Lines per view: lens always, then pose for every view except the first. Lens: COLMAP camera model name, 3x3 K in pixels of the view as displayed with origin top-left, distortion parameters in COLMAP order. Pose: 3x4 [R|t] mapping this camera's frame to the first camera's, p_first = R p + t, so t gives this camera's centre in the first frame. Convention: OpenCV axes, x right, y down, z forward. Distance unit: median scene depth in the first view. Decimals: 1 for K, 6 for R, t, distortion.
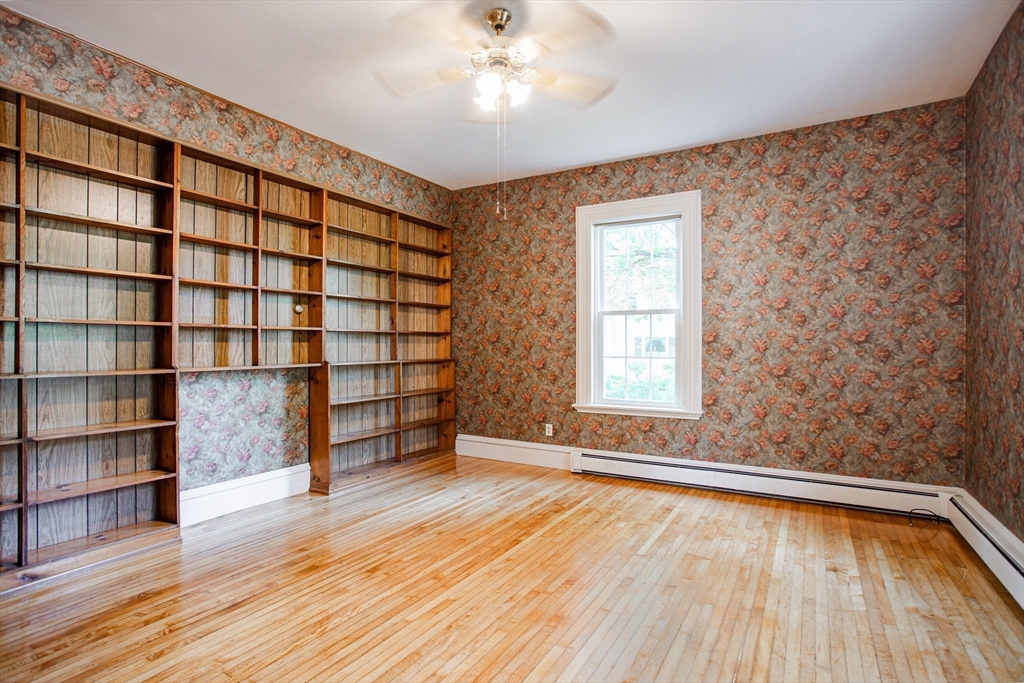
lens RADIAL K [[497.5, 0, 512.0], [0, 497.5, 341.5], [0, 0, 1]] dist [-0.072648, 0.034036]
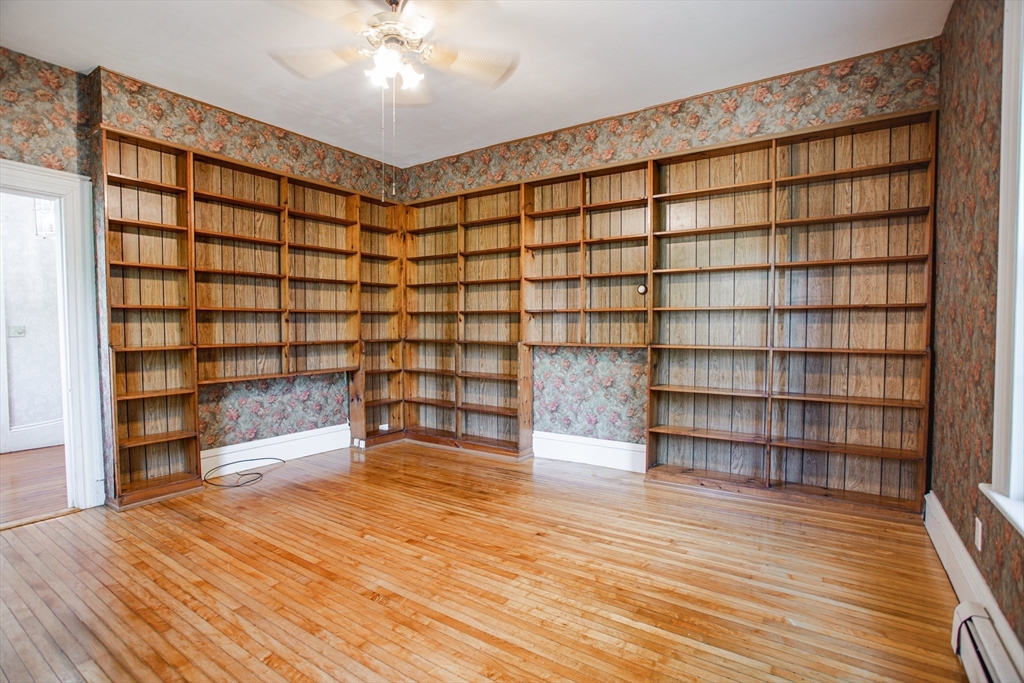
lens RADIAL K [[497.5, 0, 512.0], [0, 497.5, 341.5], [0, 0, 1]] dist [-0.072648, 0.034036]
pose [[-0.036958, 0.033162, -0.998766, 0.585467], [0.007316, 0.999431, 0.032913, 0.004483], [0.999290, -0.006091, -0.037180, 0.773875]]
